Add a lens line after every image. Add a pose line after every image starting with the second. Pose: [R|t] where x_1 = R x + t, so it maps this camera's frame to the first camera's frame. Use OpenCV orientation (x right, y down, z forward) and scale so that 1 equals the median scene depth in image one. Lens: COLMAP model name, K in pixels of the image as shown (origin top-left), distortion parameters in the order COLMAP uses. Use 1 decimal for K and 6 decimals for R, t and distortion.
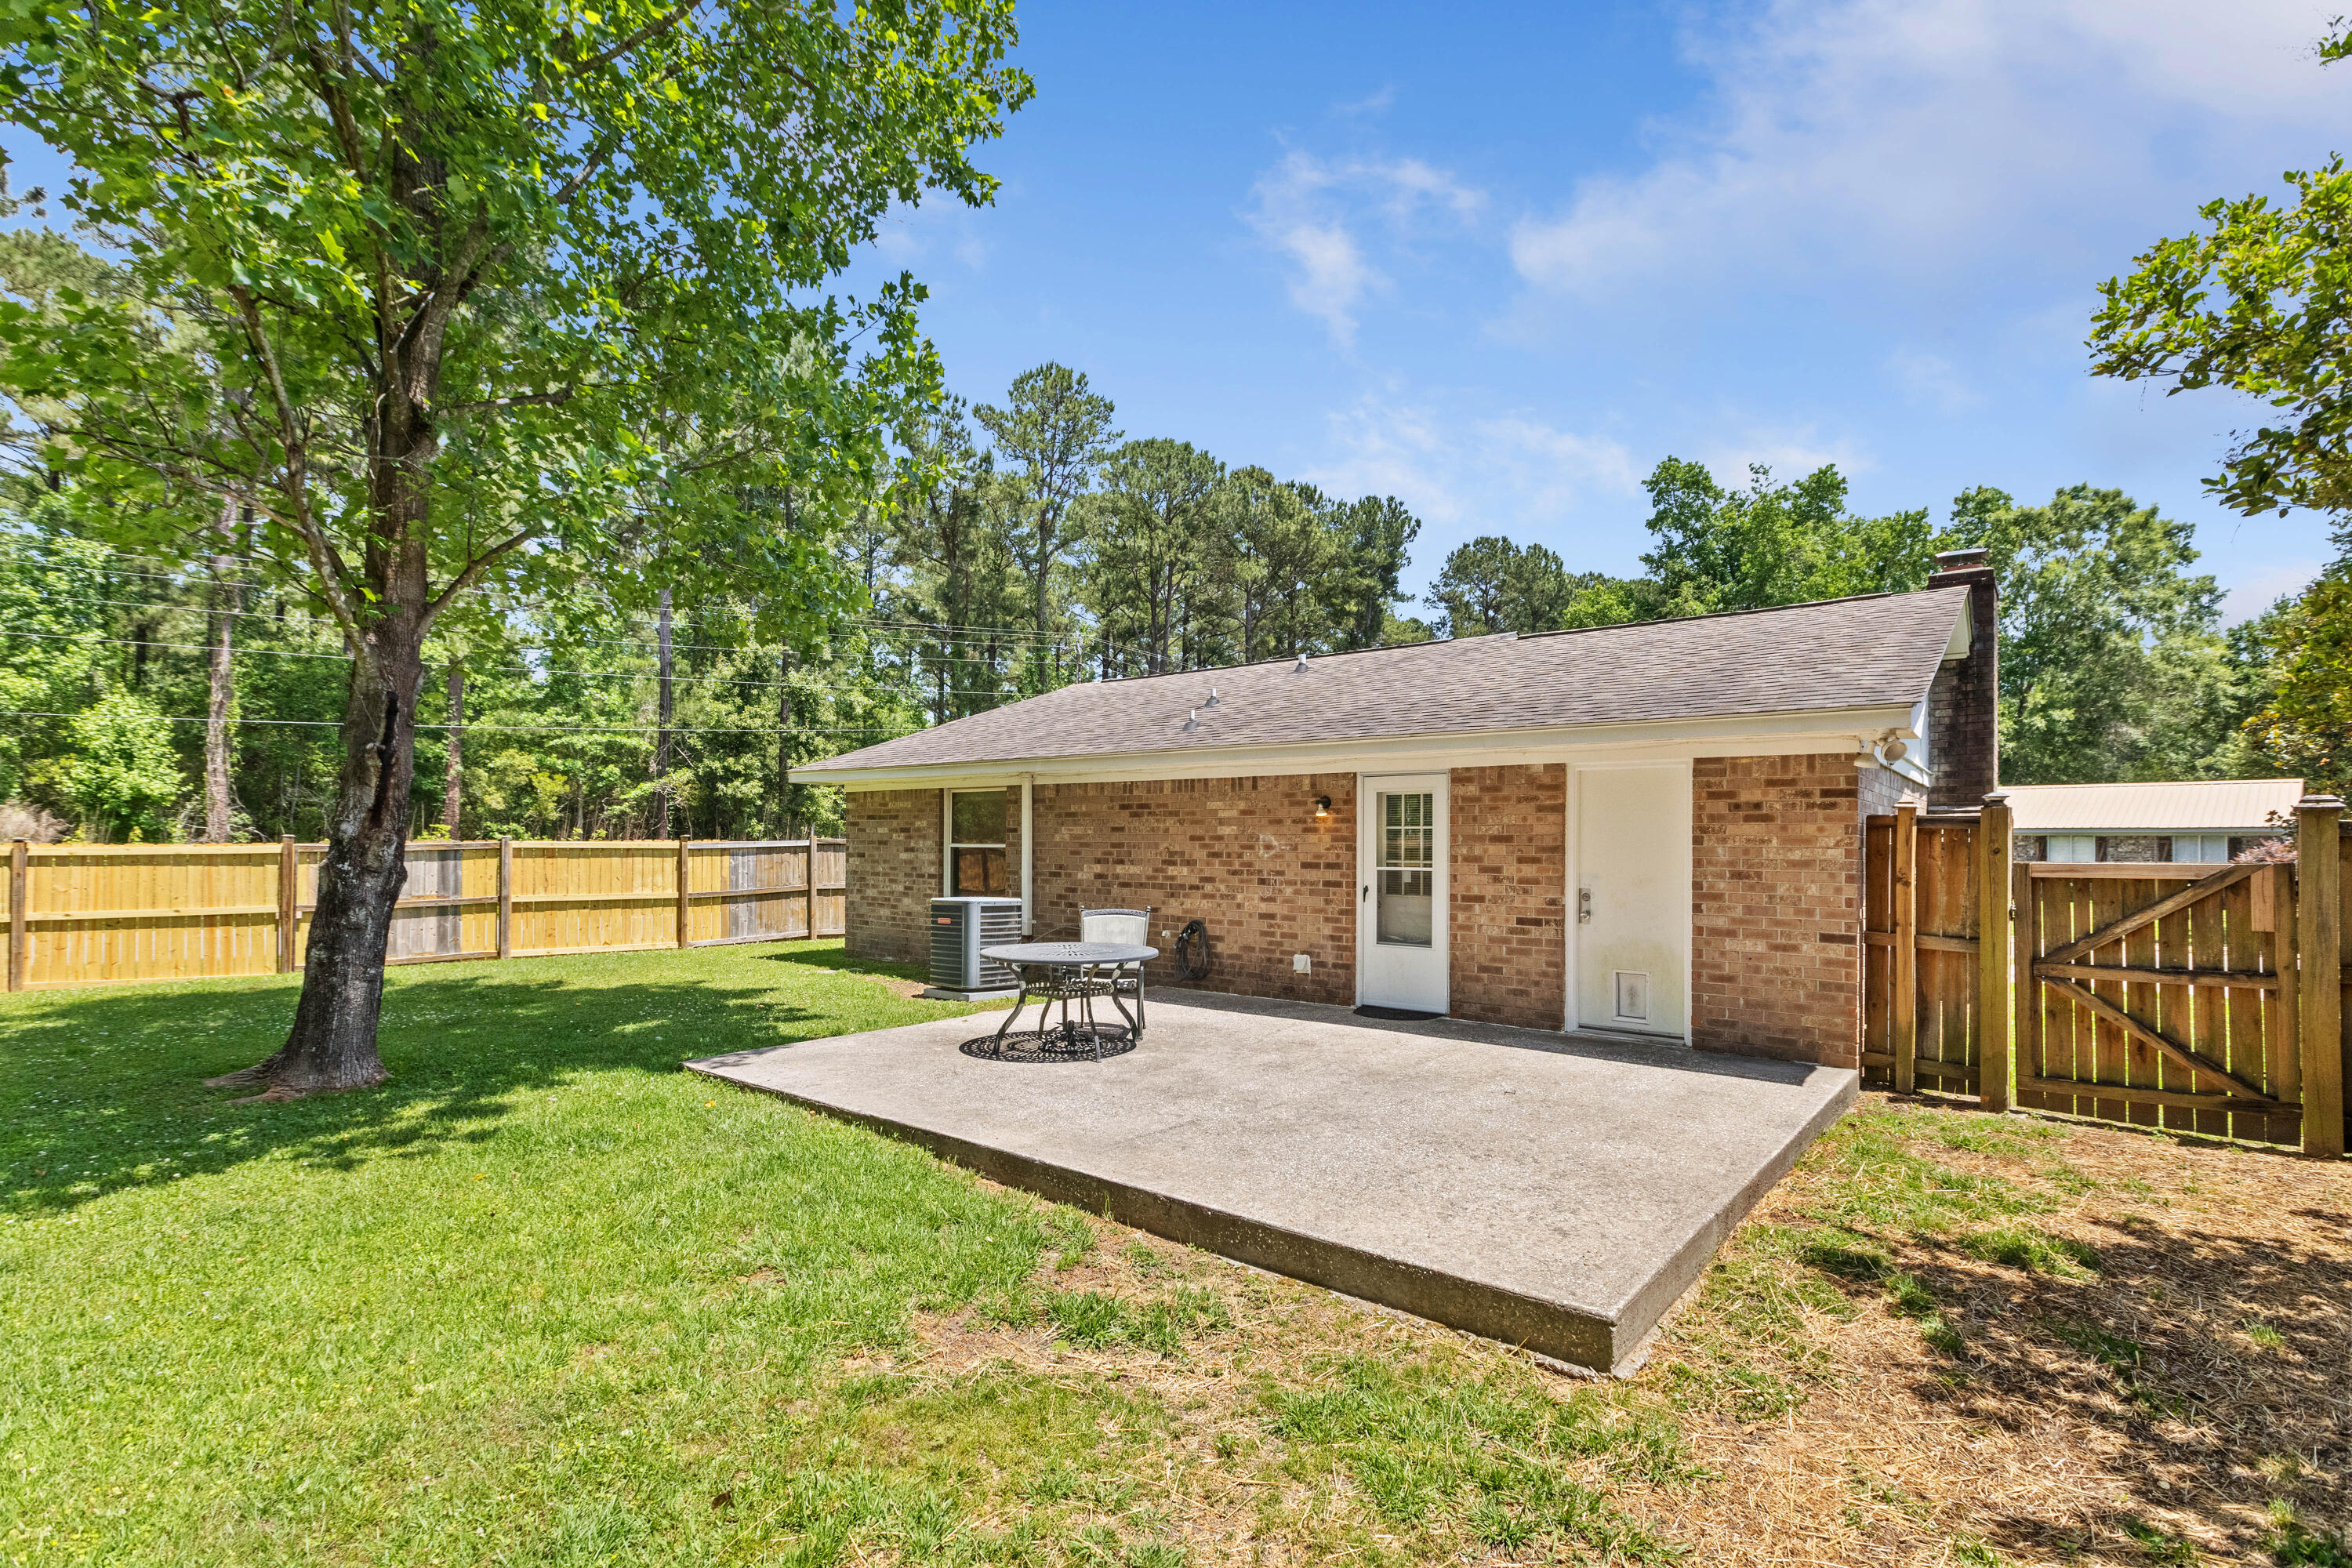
lens RADIAL K [[1061.9, 0, 1166.2], [0, 1061.9, 767.6], [0, 0, 1]] dist [-0.001355, -0.000994]
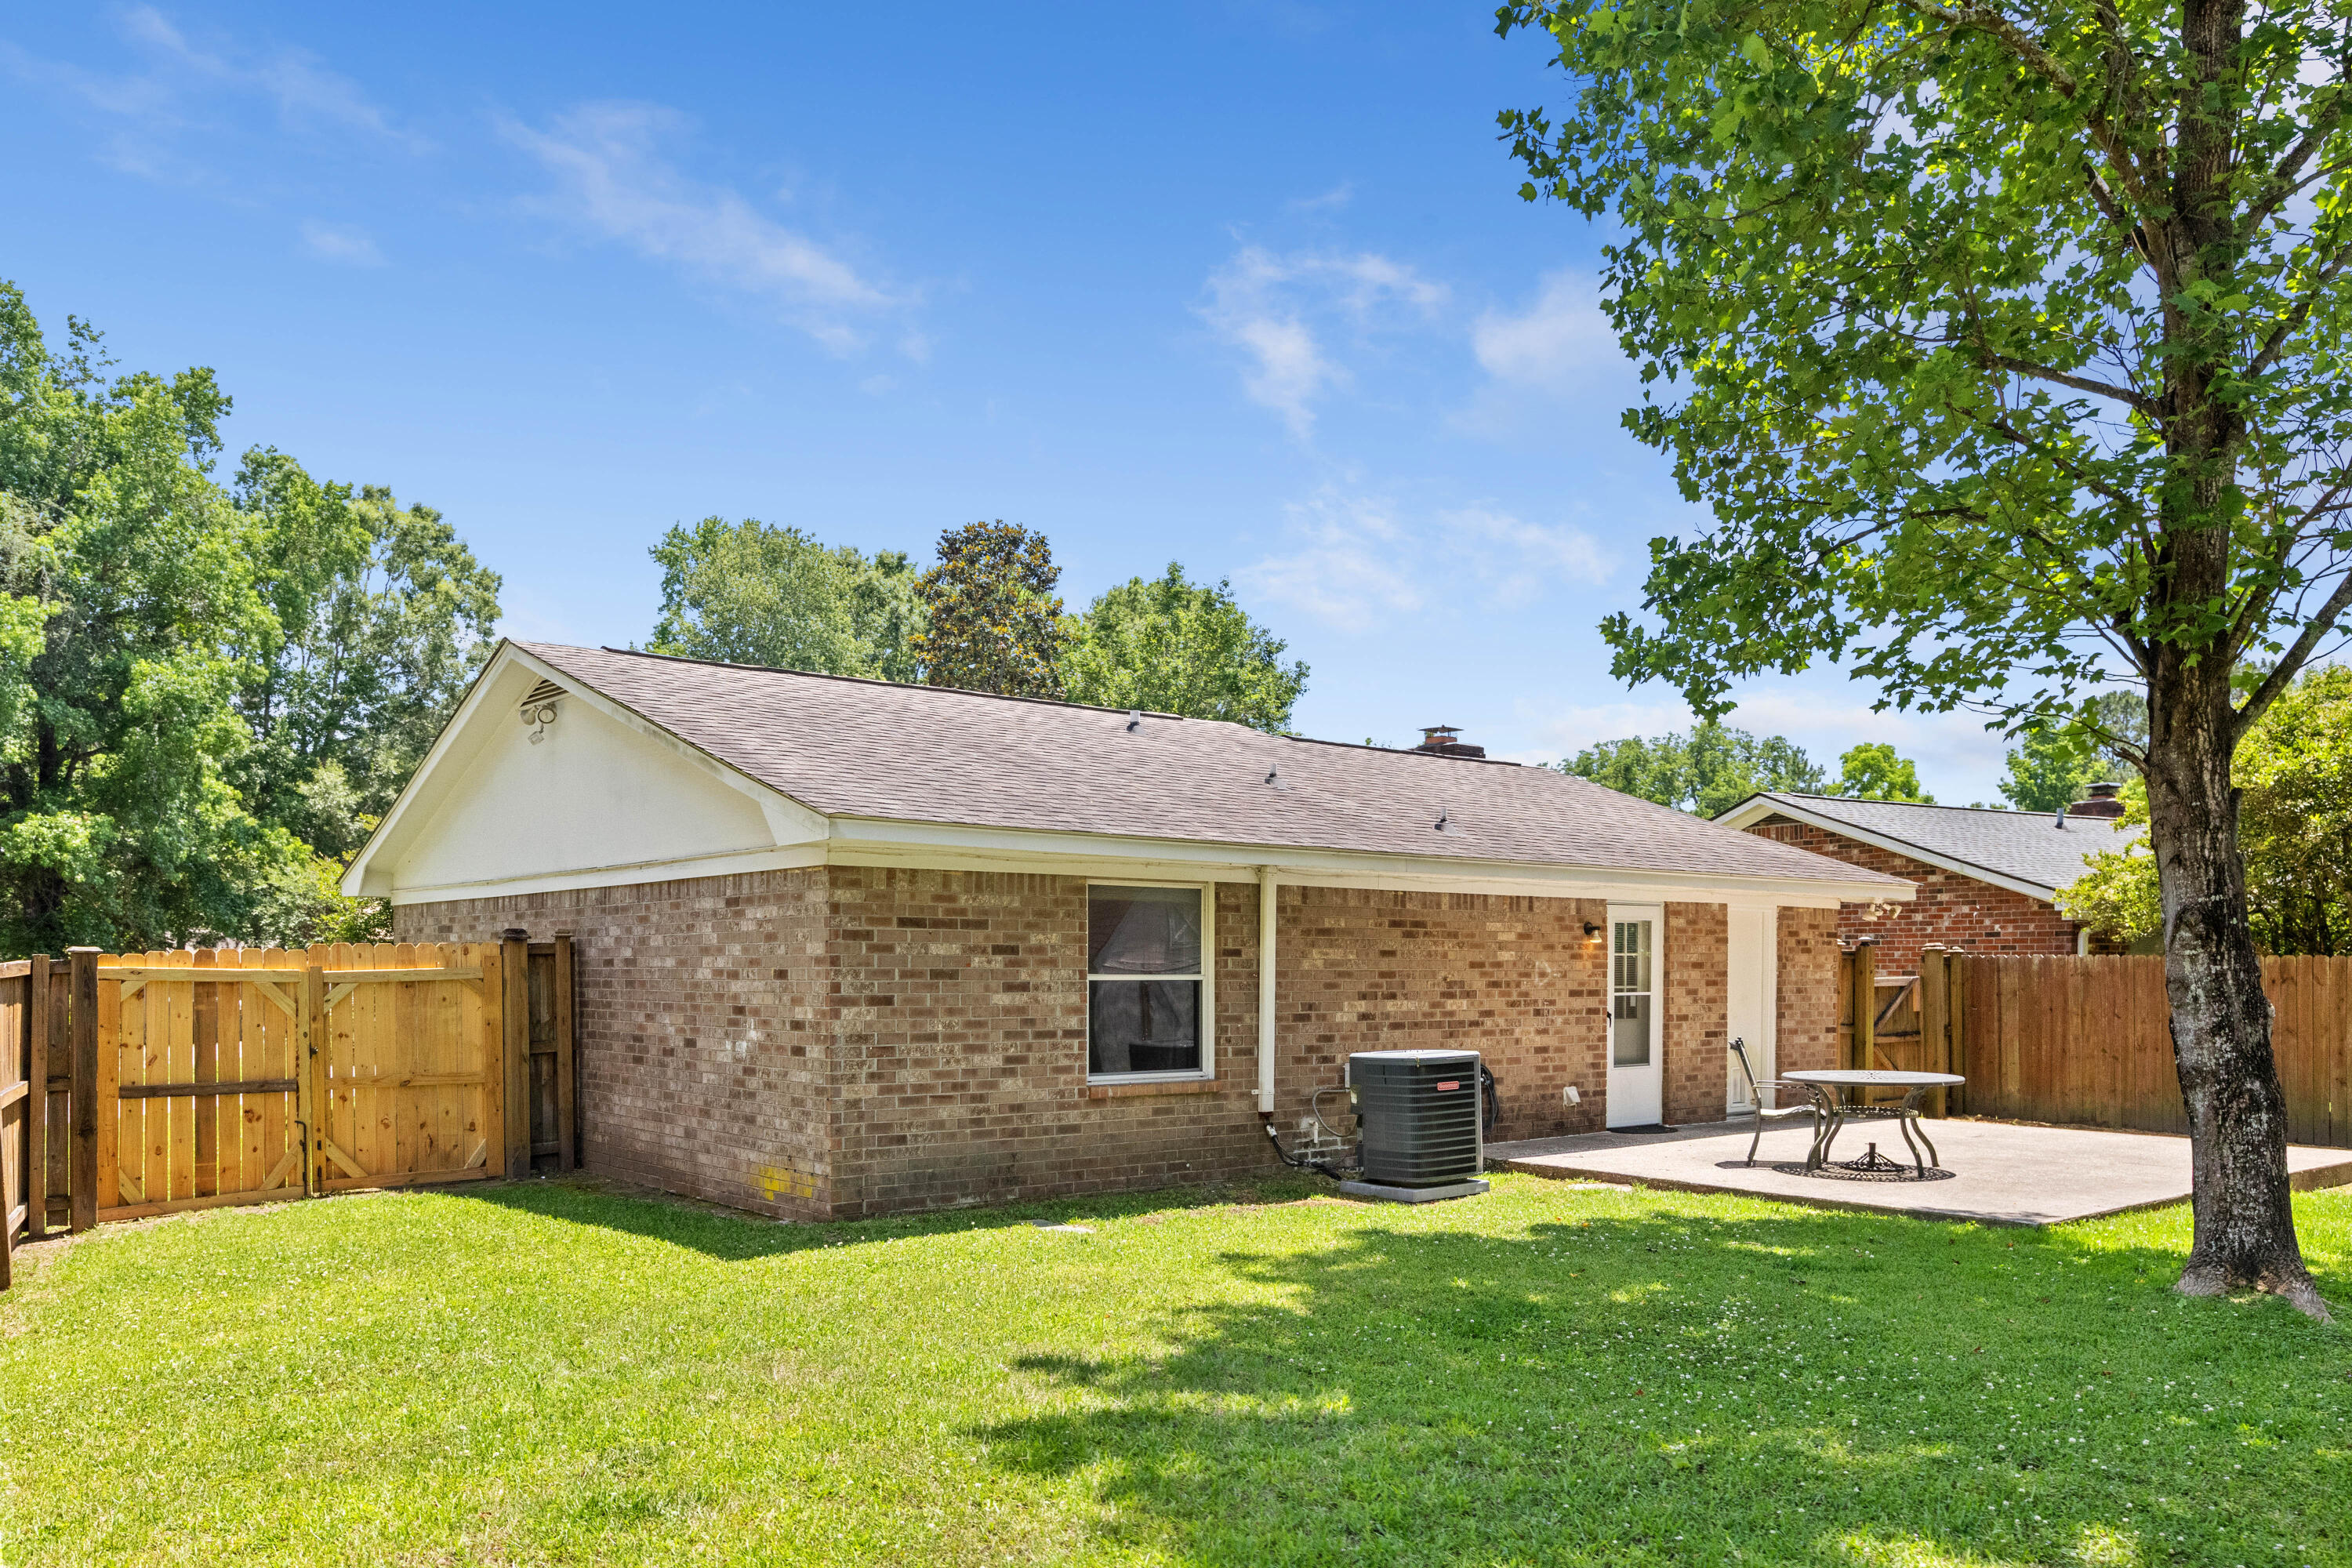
lens RADIAL K [[1797.1, 0, 1180.8], [0, 1797.1, 1020.2], [0, 0, 1]] dist [0.003410, 0.002738]
pose [[0.199080, -0.032831, 0.979433, -1.537170], [-0.066964, 0.996647, 0.047019, 0.064416], [-0.977693, -0.074948, 0.196214, 1.035628]]
